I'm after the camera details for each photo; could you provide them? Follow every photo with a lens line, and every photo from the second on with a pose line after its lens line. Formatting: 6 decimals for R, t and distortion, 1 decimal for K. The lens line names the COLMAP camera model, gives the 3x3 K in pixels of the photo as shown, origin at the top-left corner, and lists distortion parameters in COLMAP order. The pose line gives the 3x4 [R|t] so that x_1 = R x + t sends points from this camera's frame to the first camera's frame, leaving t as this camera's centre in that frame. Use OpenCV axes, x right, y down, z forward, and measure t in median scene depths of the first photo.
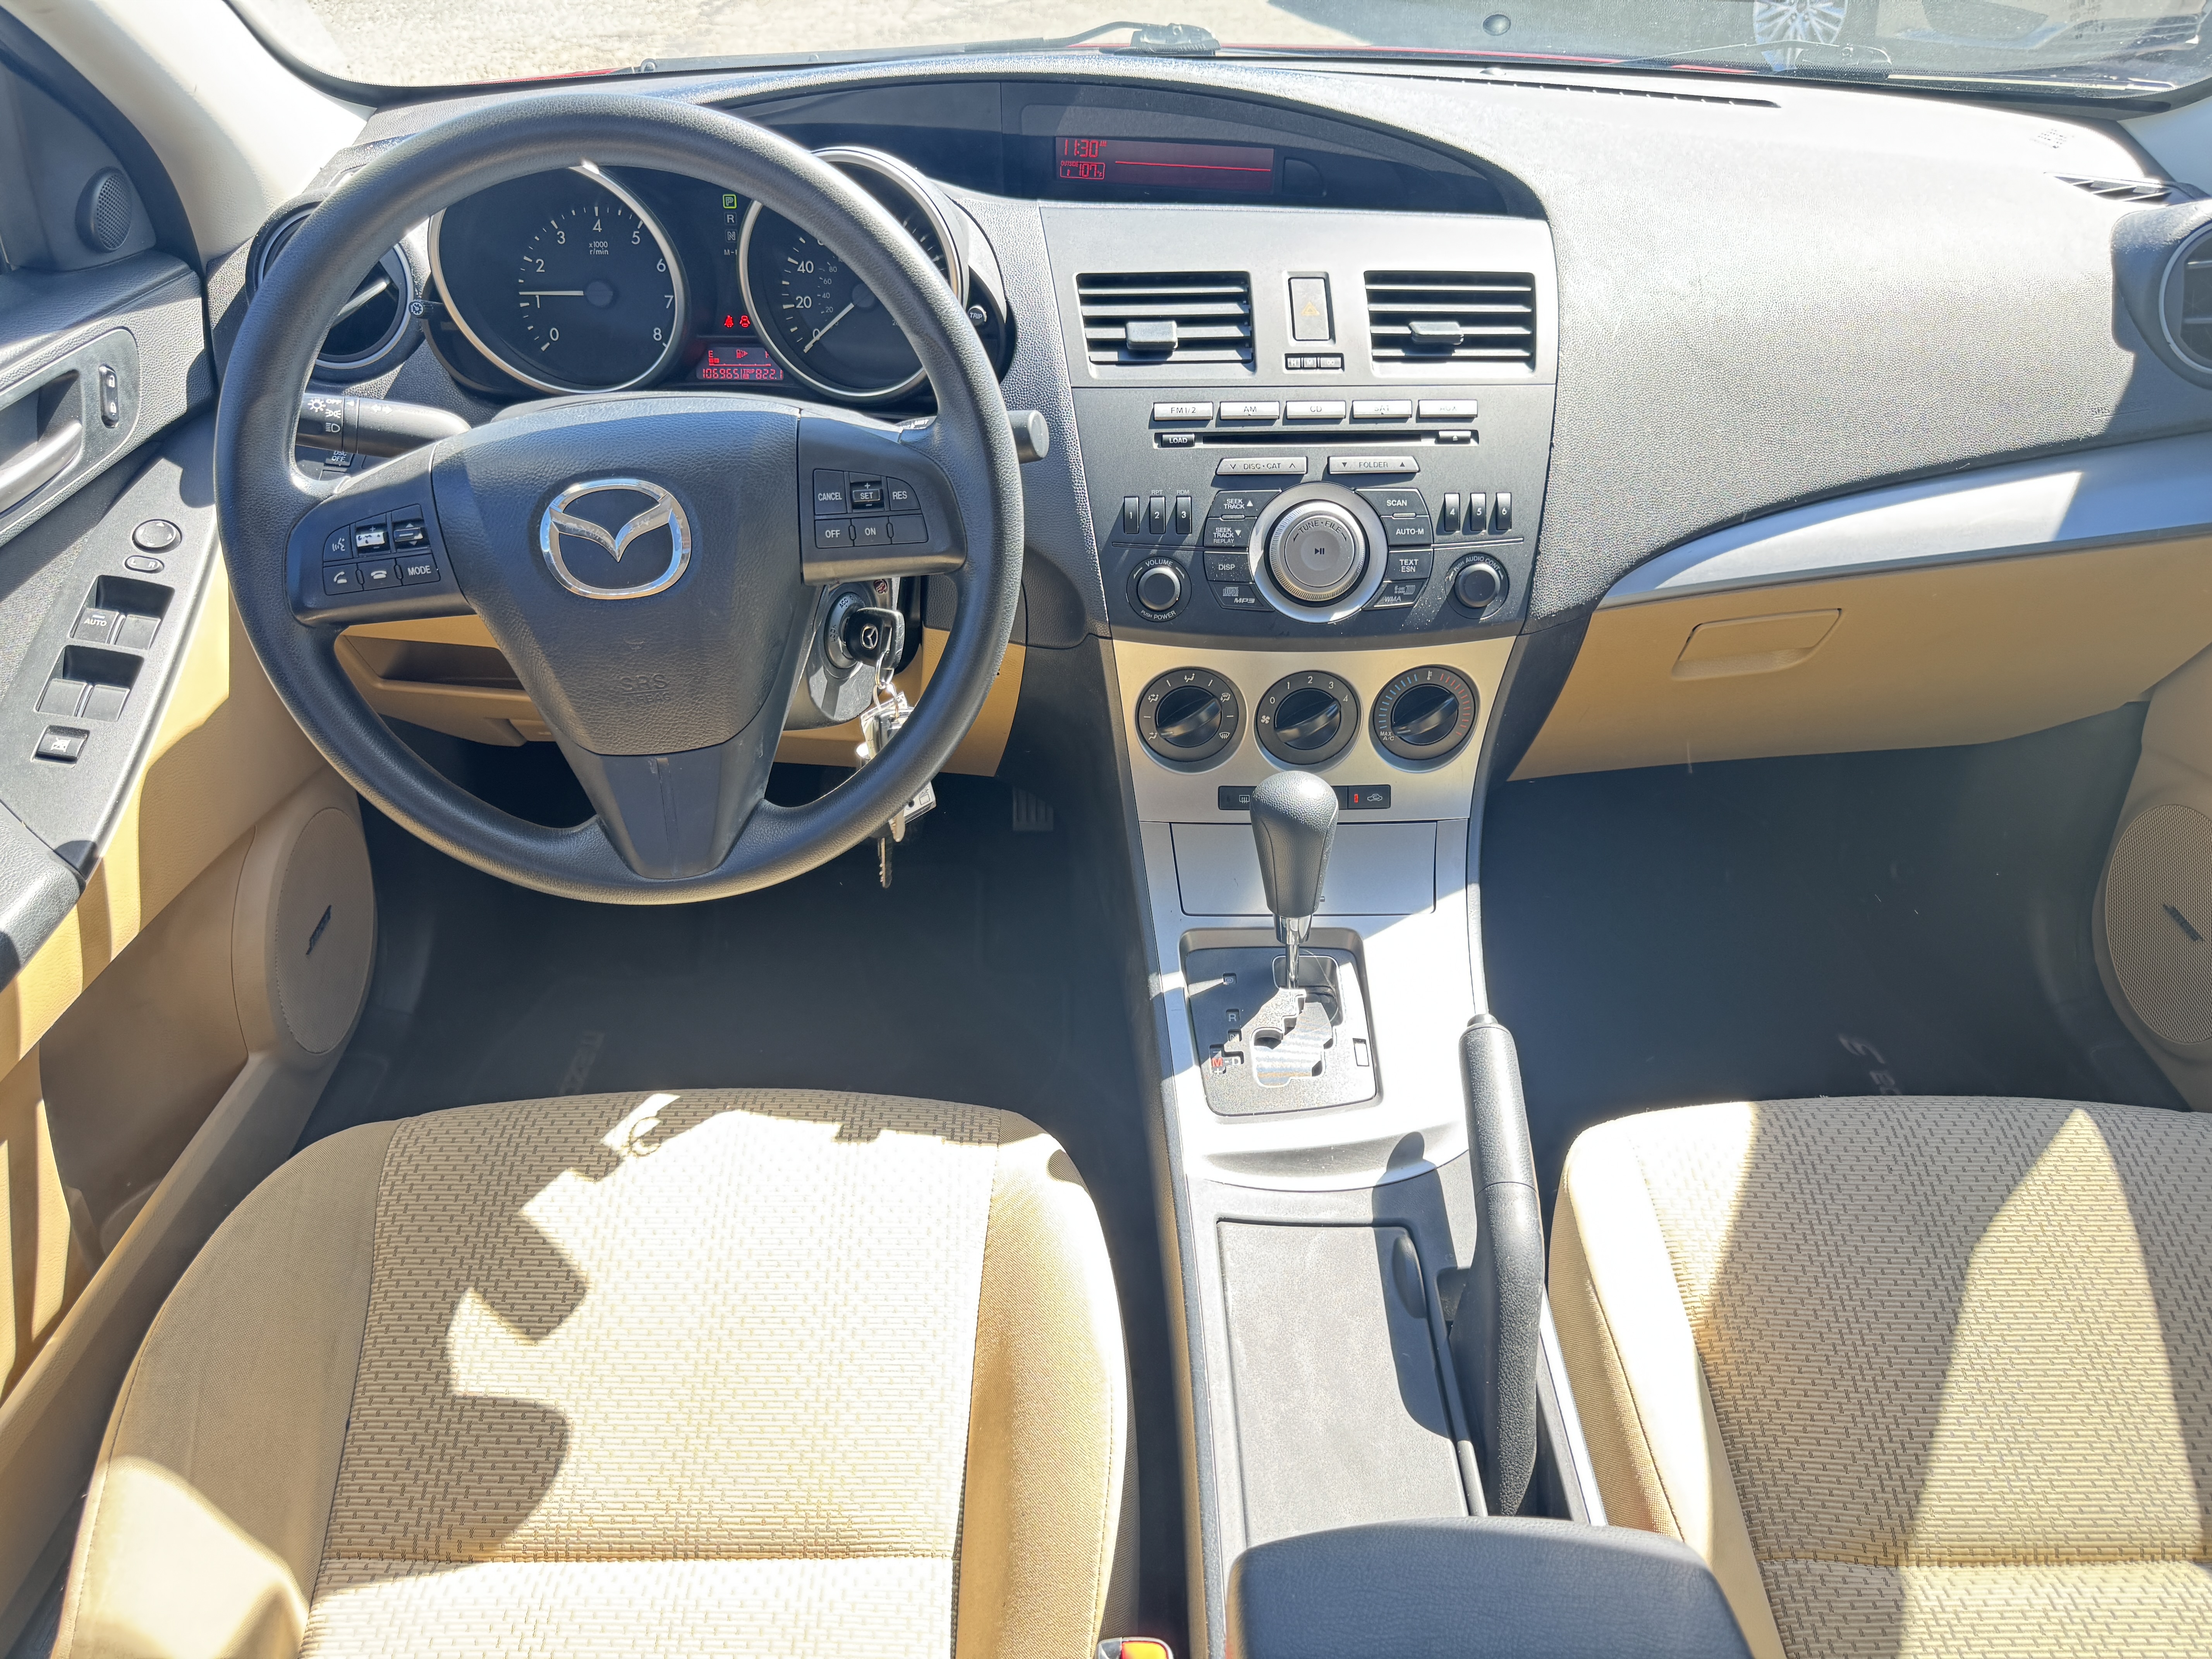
lens RADIAL K [[1558.1, 0, 1112.6], [0, 1558.1, 814.3], [0, 0, 1]] dist [0.073476, -0.118328]
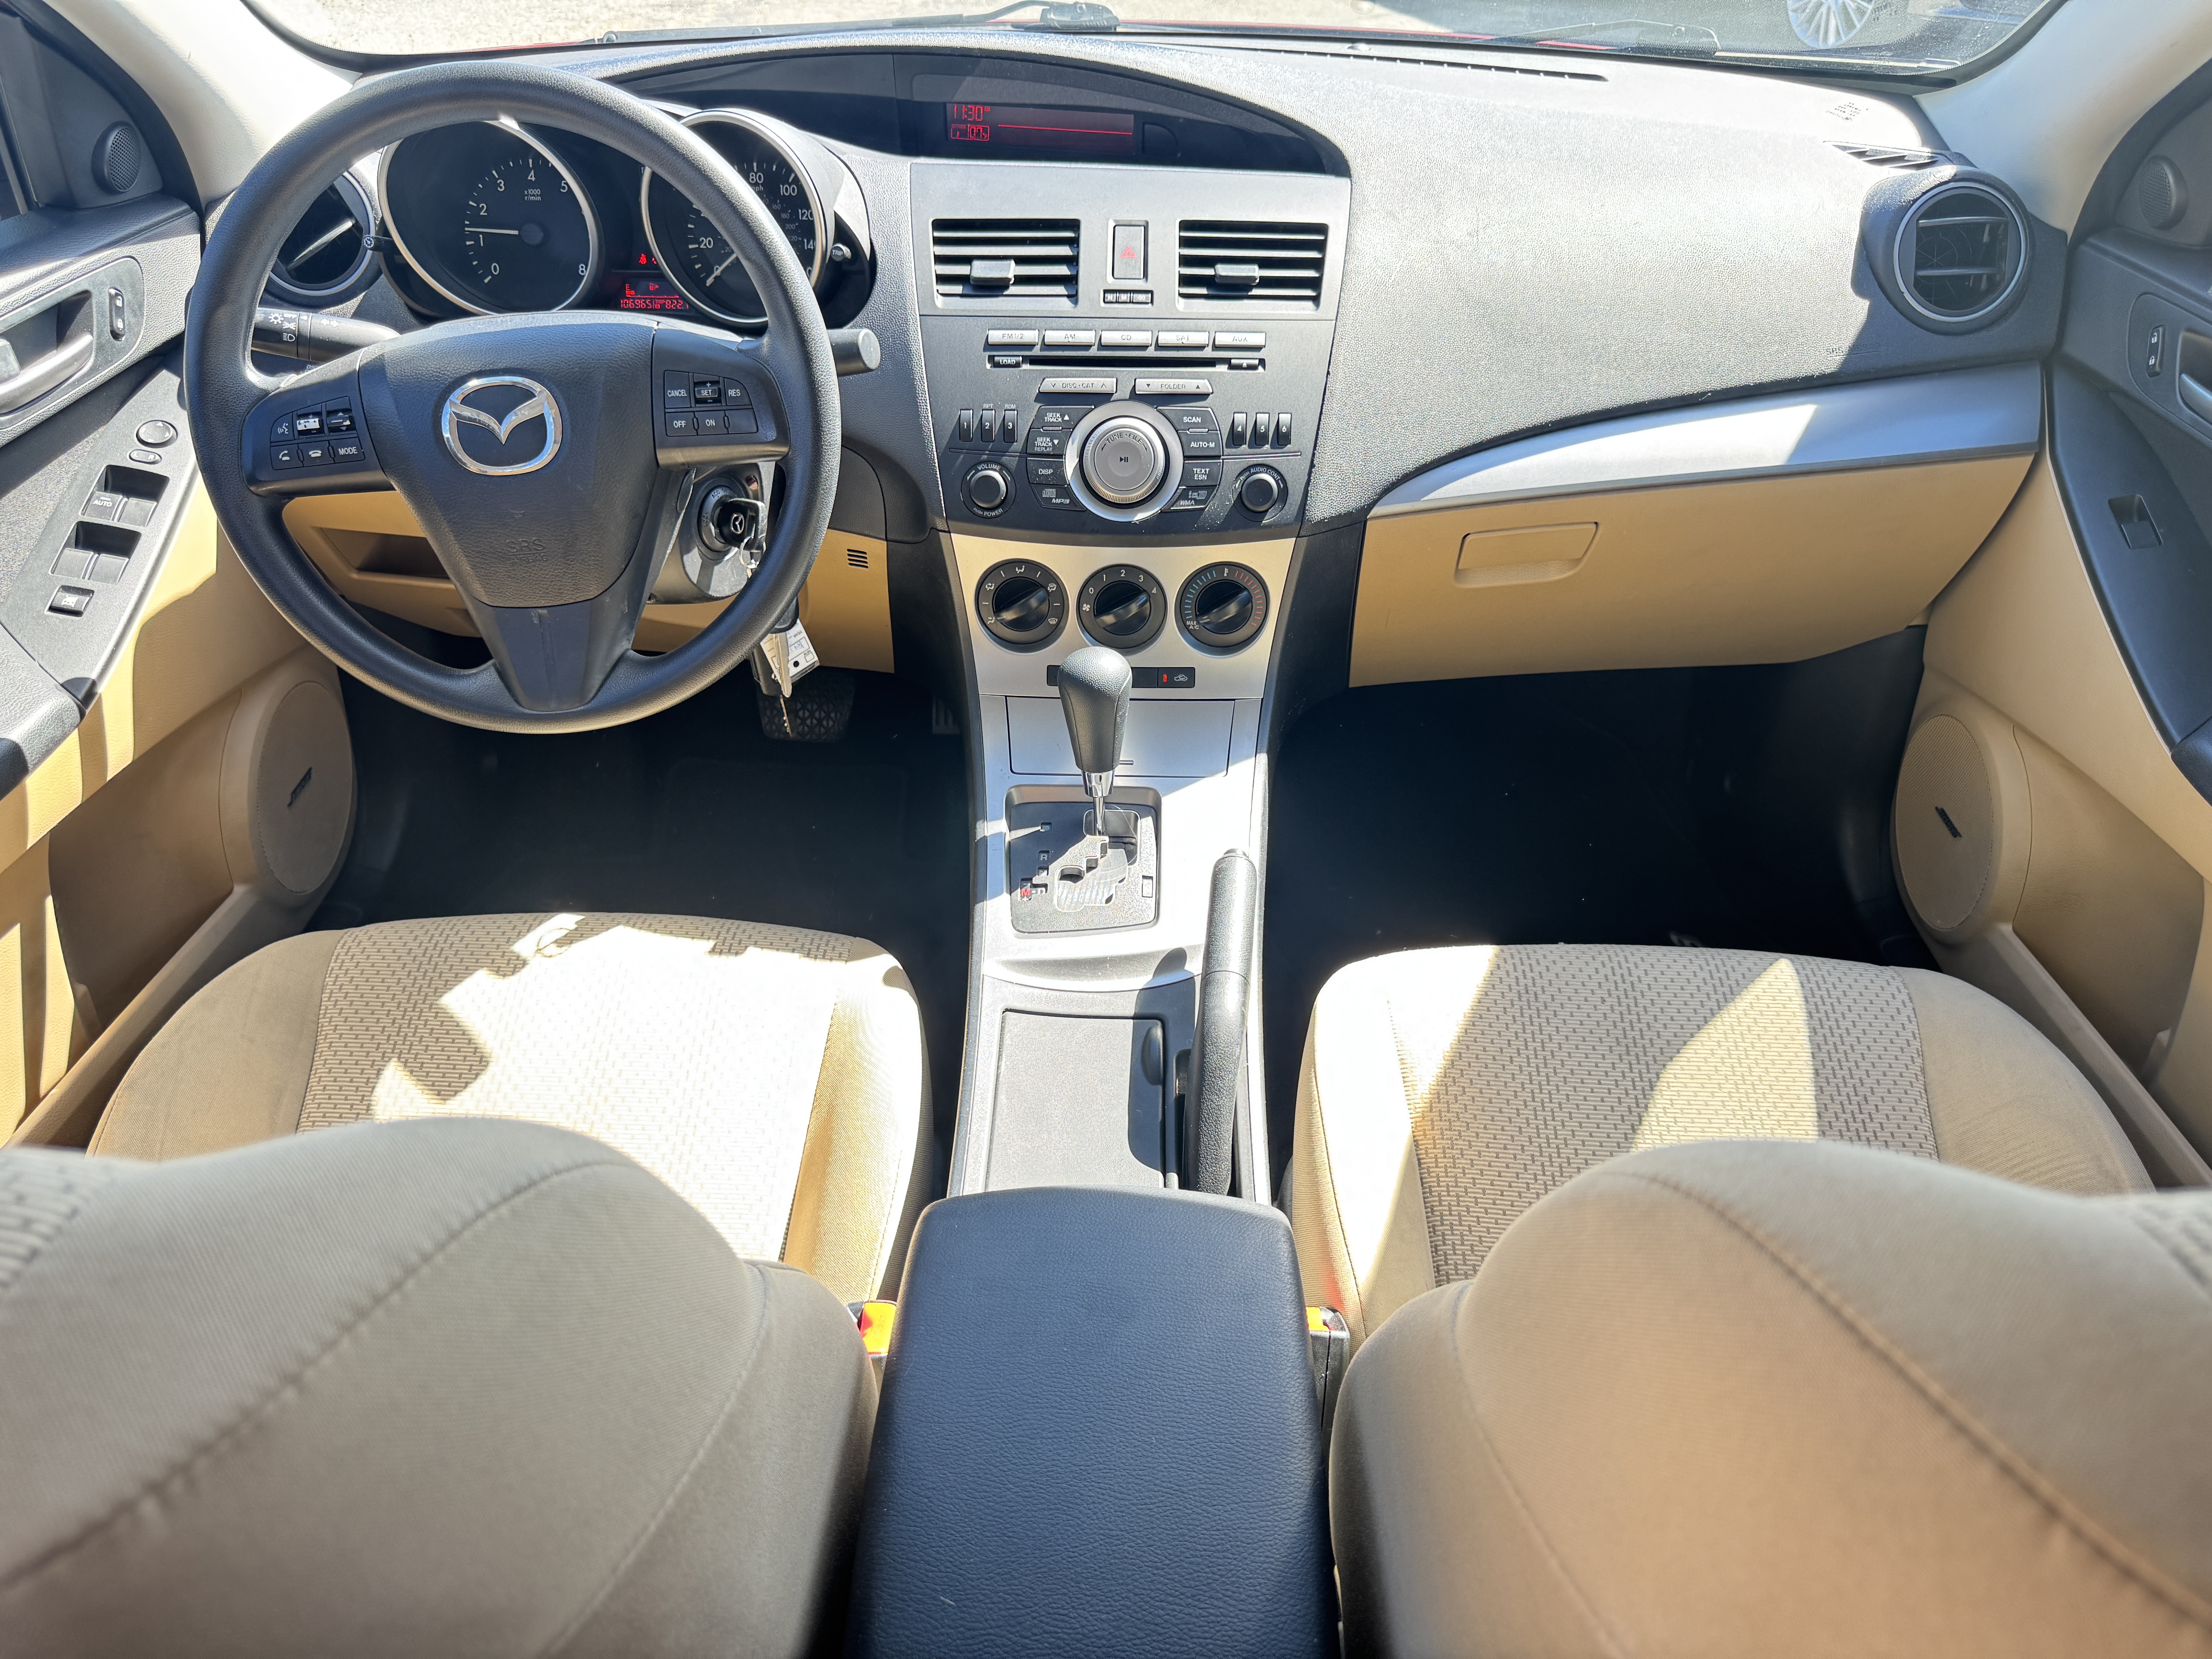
lens RADIAL K [[1533.0, 0, 1095.5], [0, 1533.0, 806.2], [0, 0, 1]] dist [0.082620, -0.145957]
pose [[0.999224, 0.023825, -0.031349, 0.151298], [-0.023326, 0.999597, 0.016191, 0.072151], [0.031723, -0.015448, 0.999377, -0.154884]]
